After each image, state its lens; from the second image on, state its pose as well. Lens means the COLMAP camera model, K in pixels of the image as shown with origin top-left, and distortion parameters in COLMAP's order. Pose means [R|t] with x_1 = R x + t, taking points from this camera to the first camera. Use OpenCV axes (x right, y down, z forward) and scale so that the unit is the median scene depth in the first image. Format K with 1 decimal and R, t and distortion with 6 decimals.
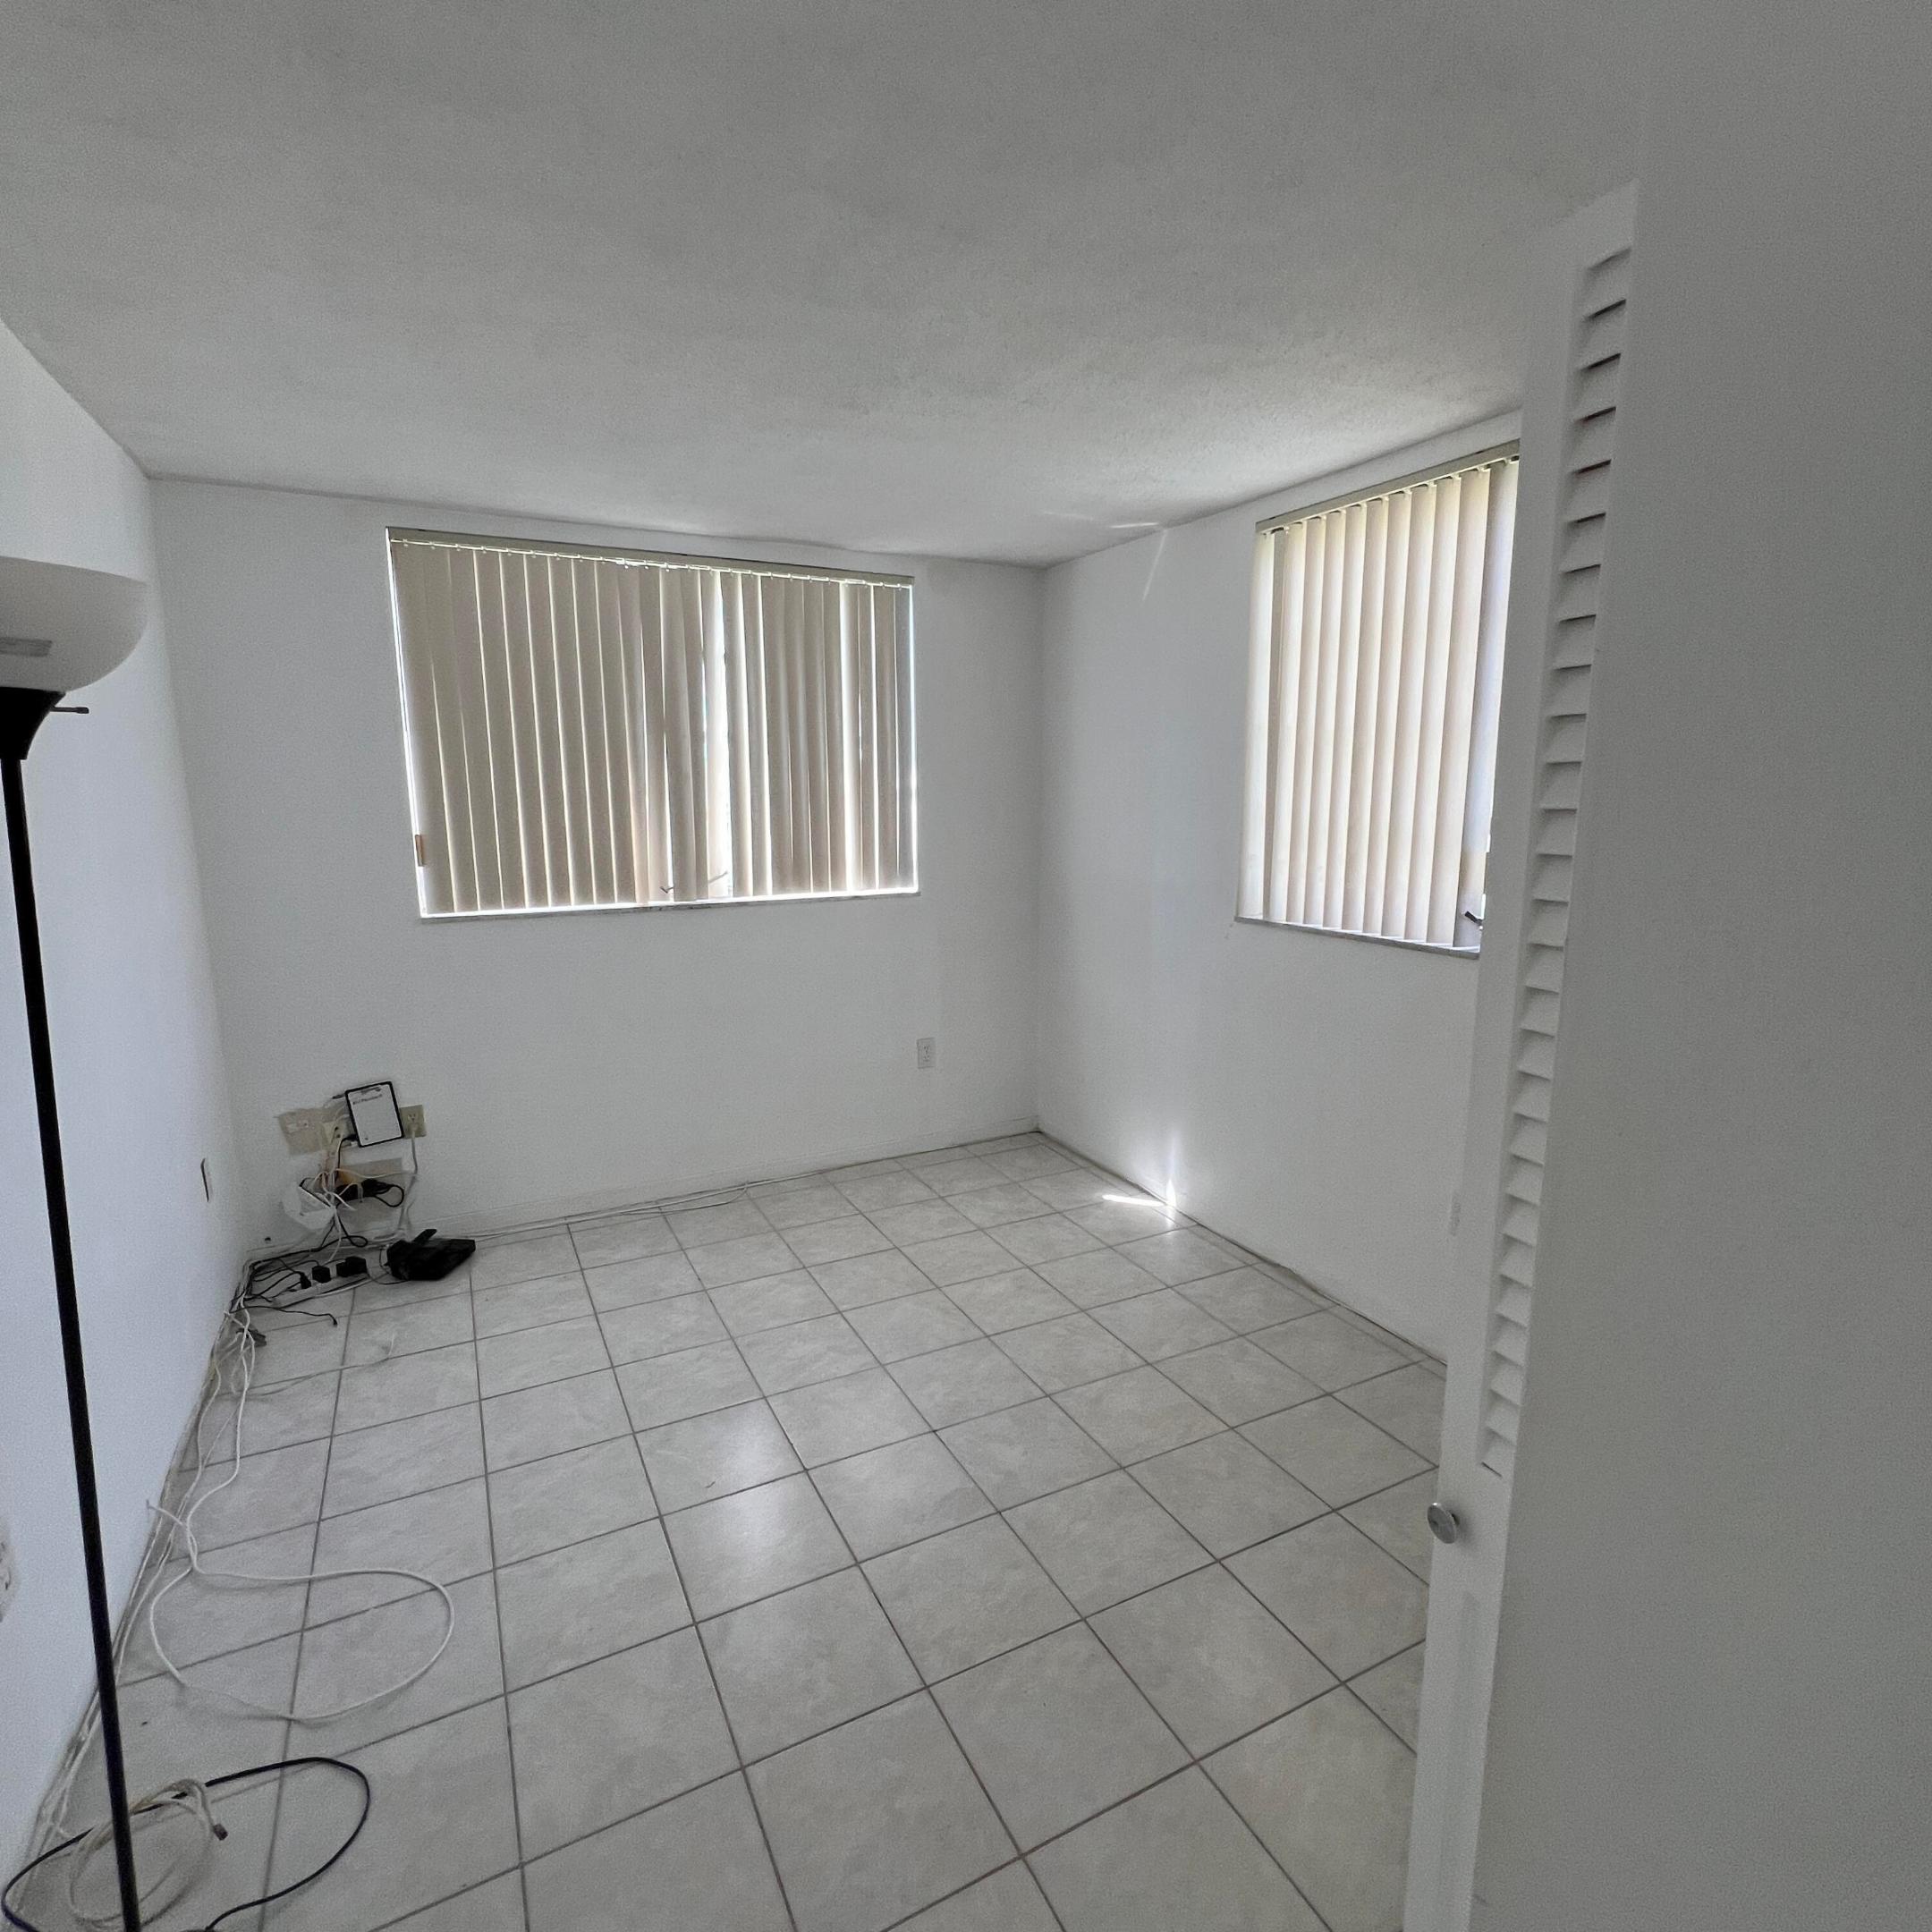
lens RADIAL K [[1033.1, 0, 966.0], [0, 1033.1, 966.0], [0, 0, 1]] dist [0.000239, 0.000850]
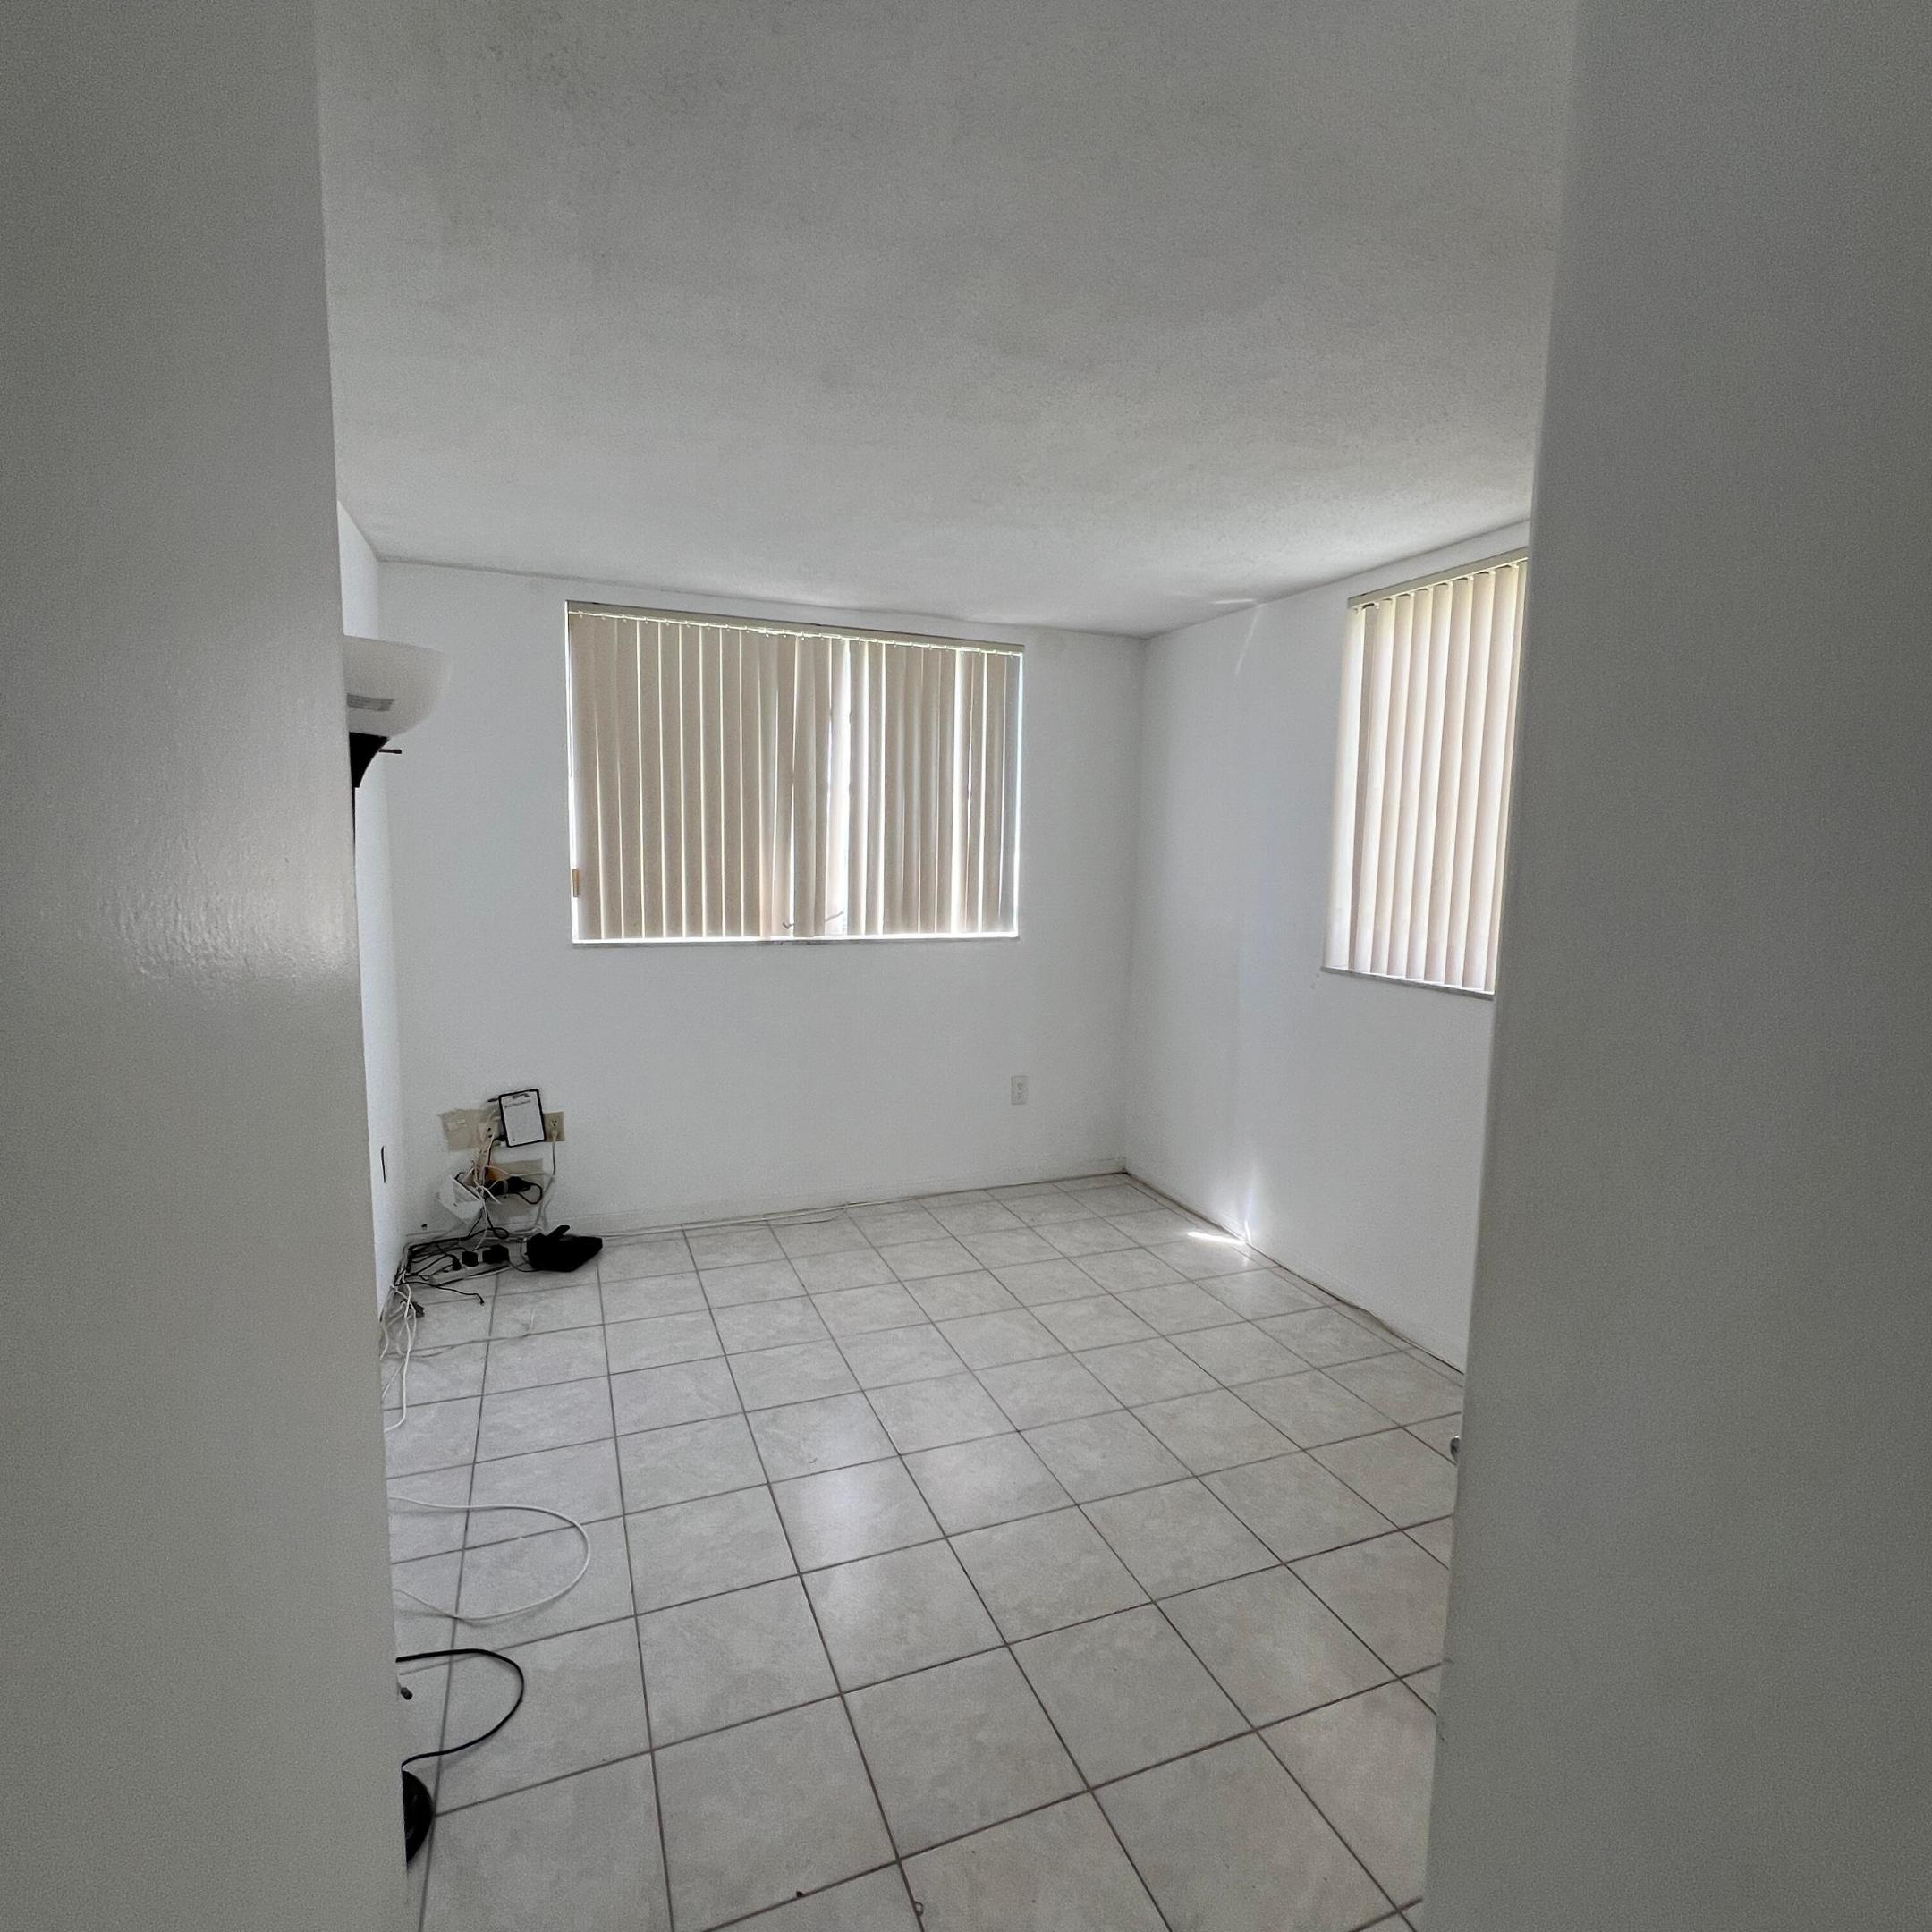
lens RADIAL K [[1033.1, 0, 966.0], [0, 1033.1, 966.0], [0, 0, 1]] dist [0.000239, 0.000850]
pose [[0.995407, 0.034013, -0.089490, -0.004526], [-0.038888, 0.997820, -0.053310, 0.023771], [0.087481, 0.056546, 0.994560, -0.080763]]
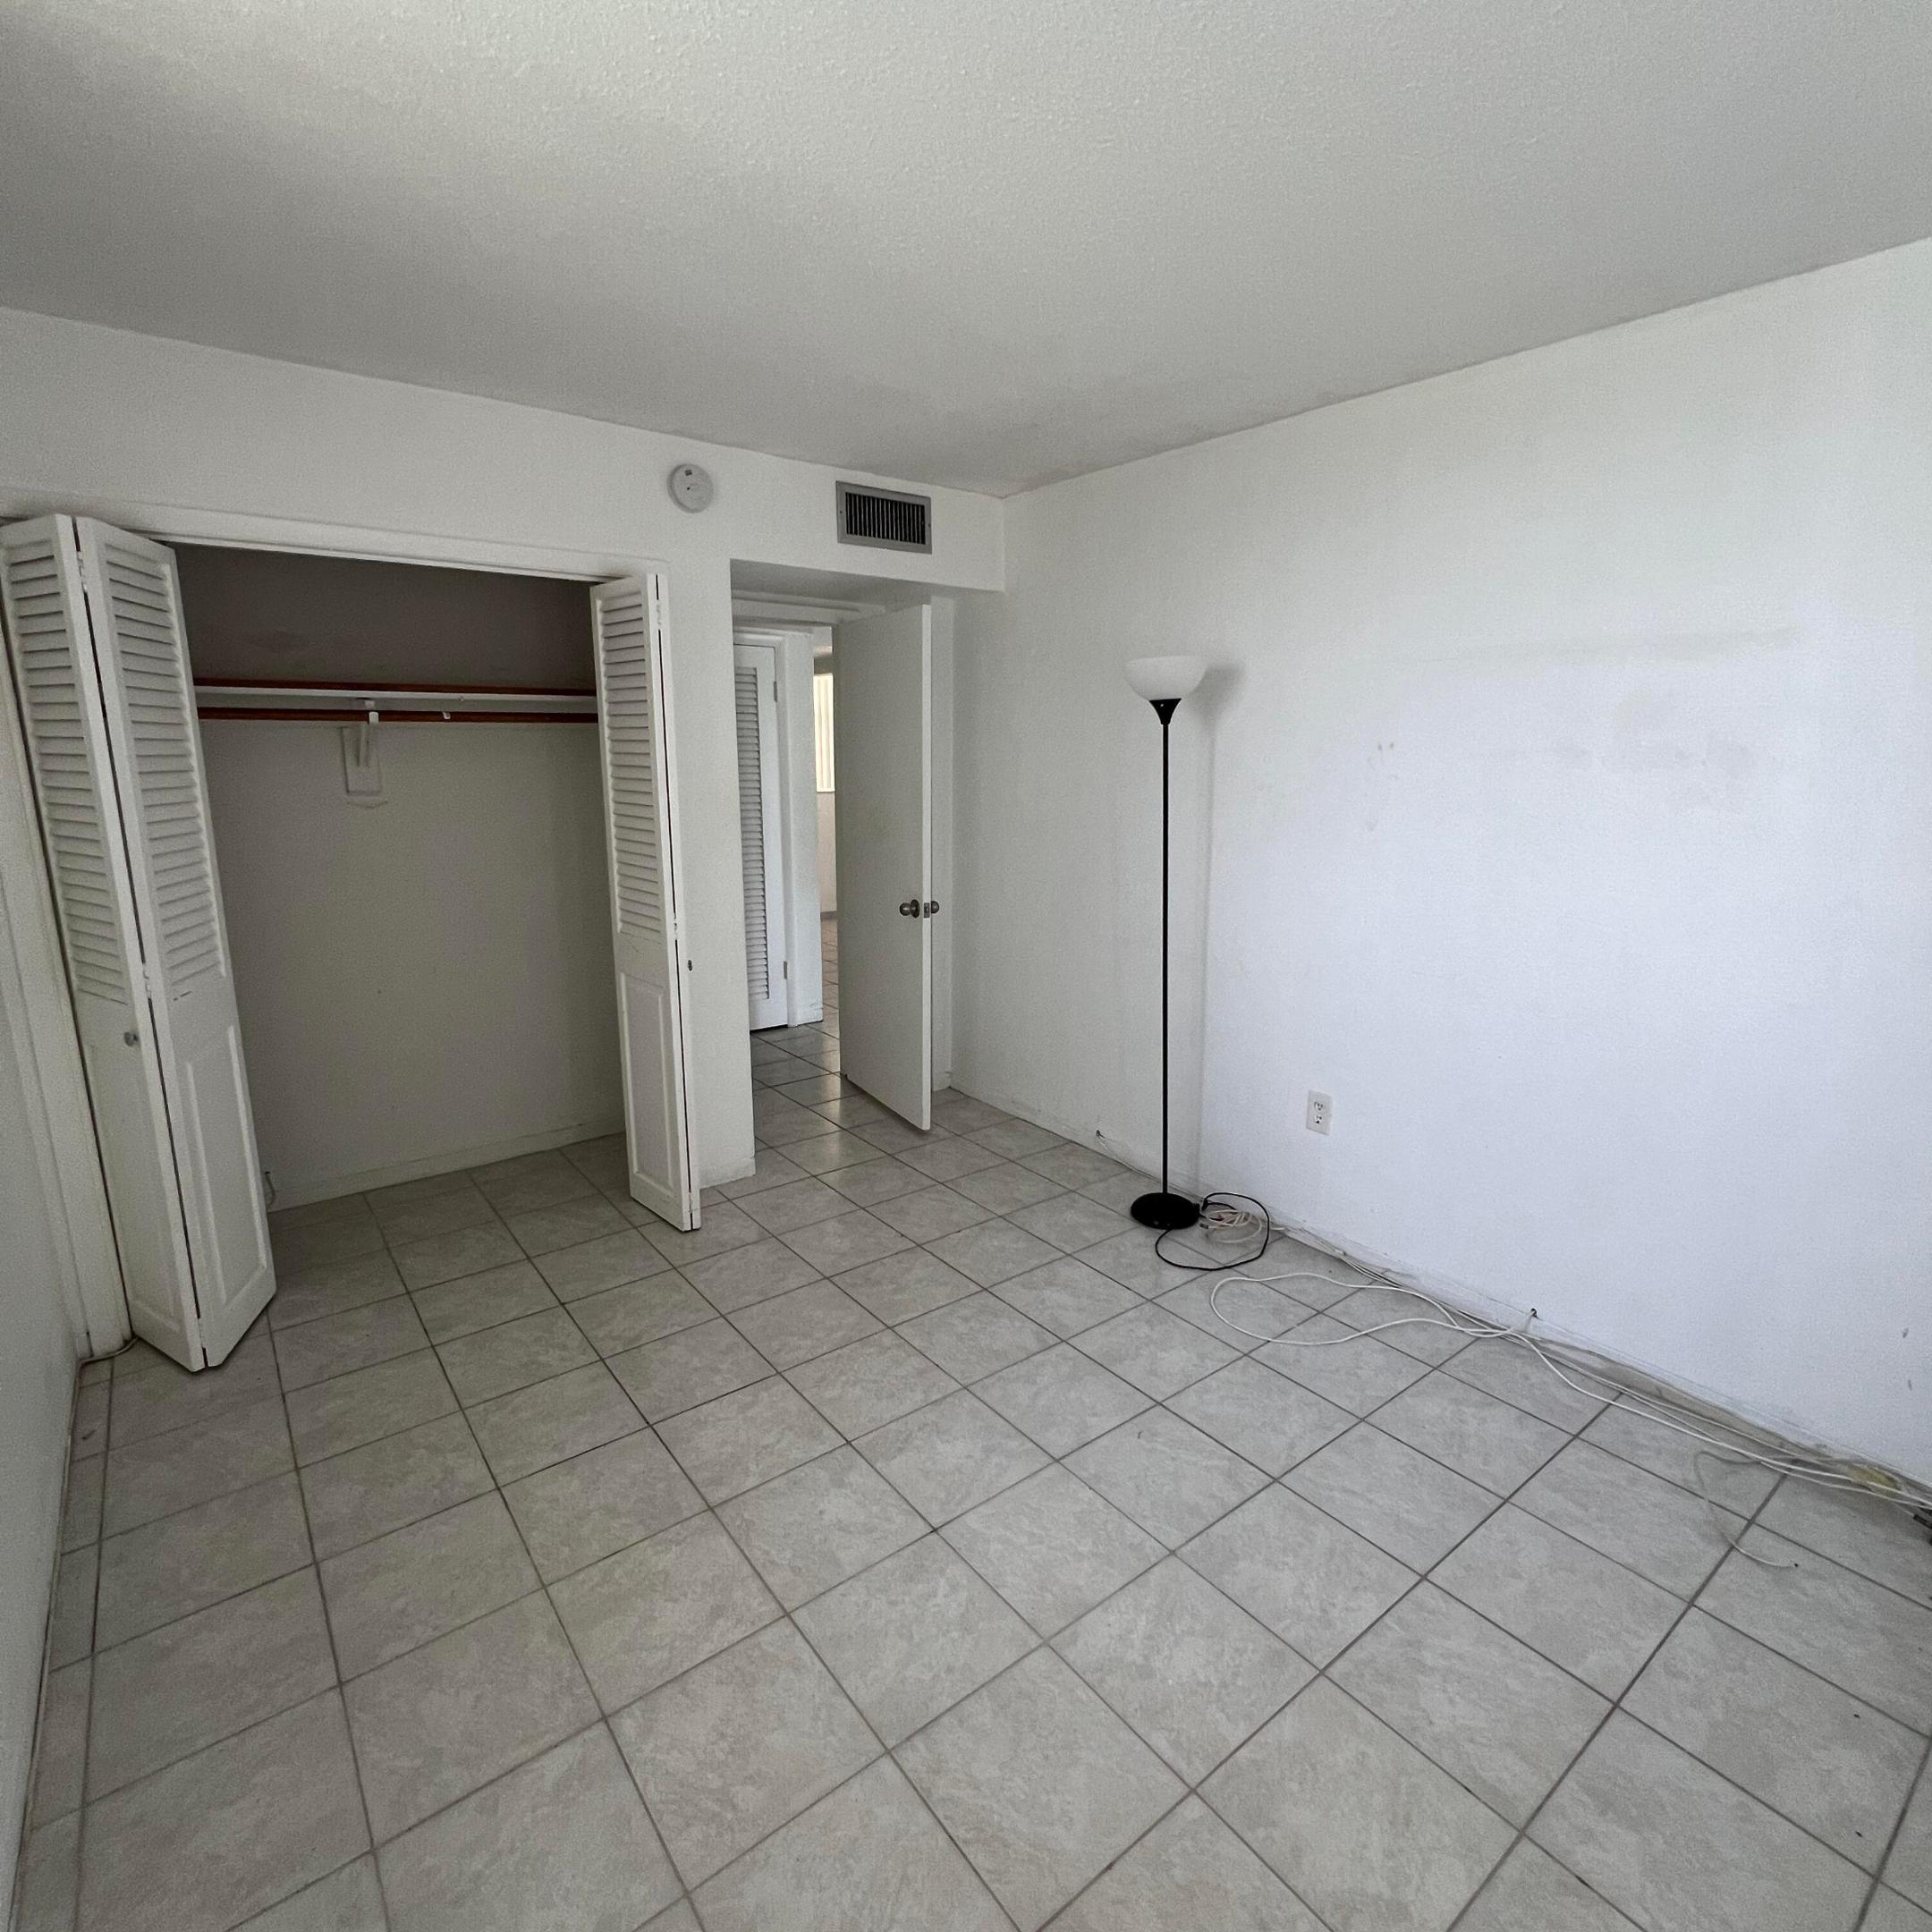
lens RADIAL K [[1033.1, 0, 966.0], [0, 1033.1, 966.0], [0, 0, 1]] dist [0.000239, 0.000850]
pose [[-0.983726, 0.038933, -0.175405, 0.058193], [-0.029702, 0.927572, 0.372462, -0.219999], [0.177201, 0.371611, -0.911321, 1.320060]]
